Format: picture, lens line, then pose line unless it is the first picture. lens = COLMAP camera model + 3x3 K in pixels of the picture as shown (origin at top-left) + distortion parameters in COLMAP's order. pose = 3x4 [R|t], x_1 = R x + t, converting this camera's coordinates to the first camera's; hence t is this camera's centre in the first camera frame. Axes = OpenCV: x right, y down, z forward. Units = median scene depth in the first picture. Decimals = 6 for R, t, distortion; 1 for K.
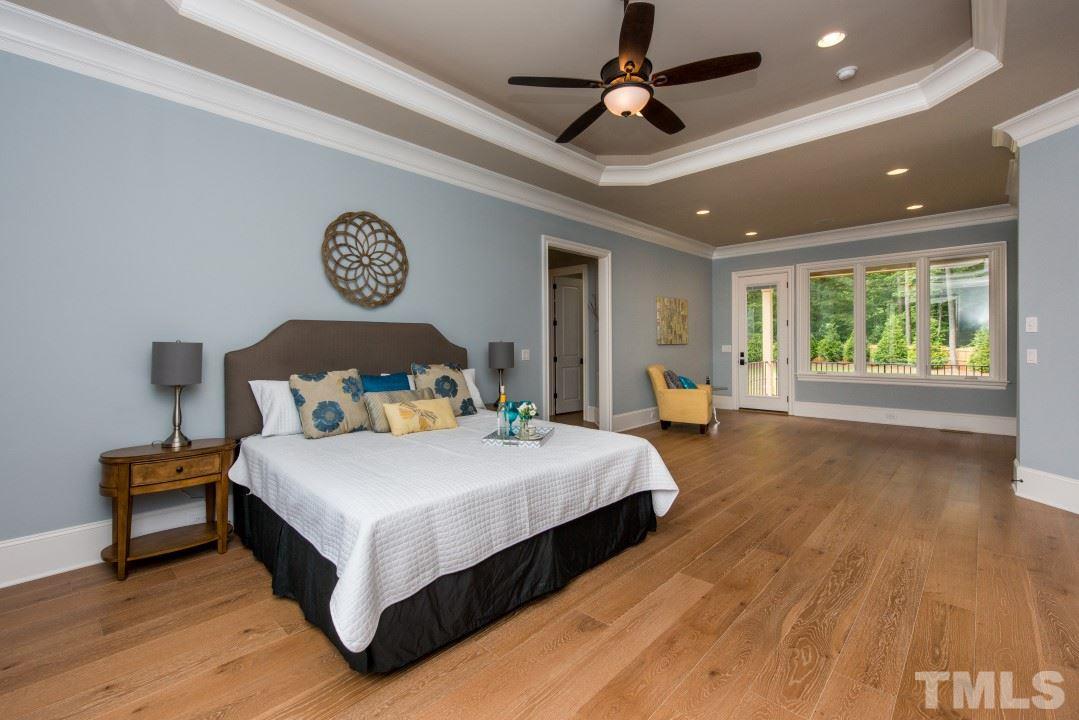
lens RADIAL K [[449.4, 0, 544.1], [0, 449.4, 339.5], [0, 0, 1]] dist [0.016518, -0.000324]
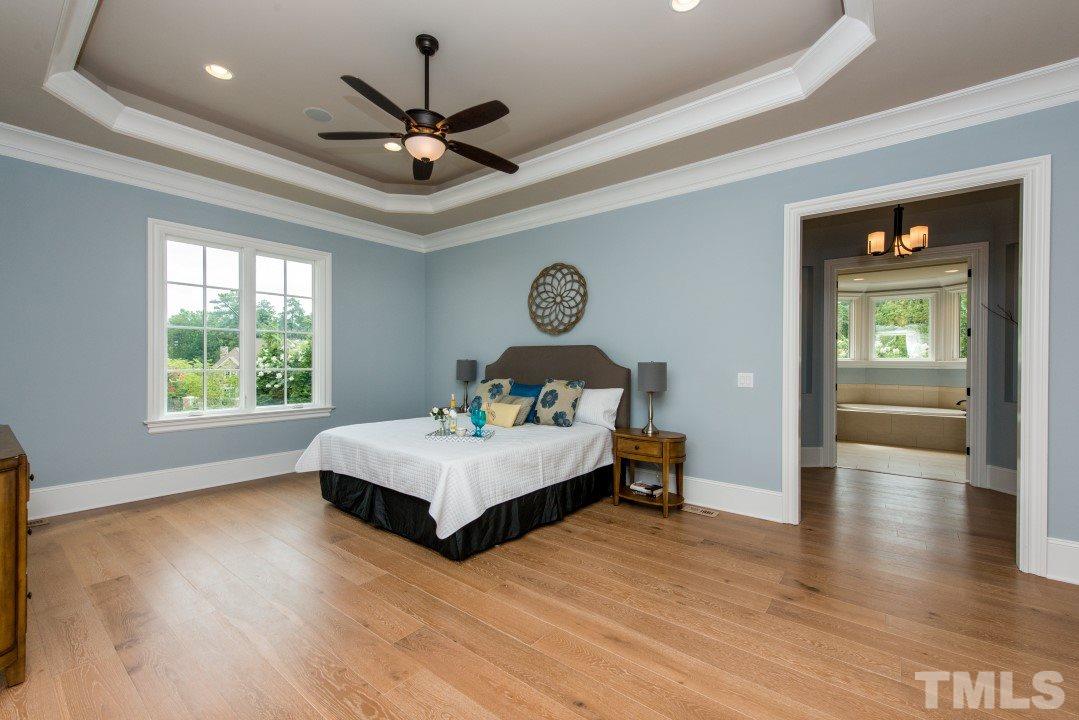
lens RADIAL K [[449.4, 0, 538.9], [0, 449.4, 359.3], [0, 0, 1]] dist [0.016518, -0.000324]
pose [[0.106030, 0.003147, -0.994358, 0.917472], [-0.002531, 0.999993, 0.002895, -0.002489], [0.994360, 0.002210, 0.106037, 0.804893]]
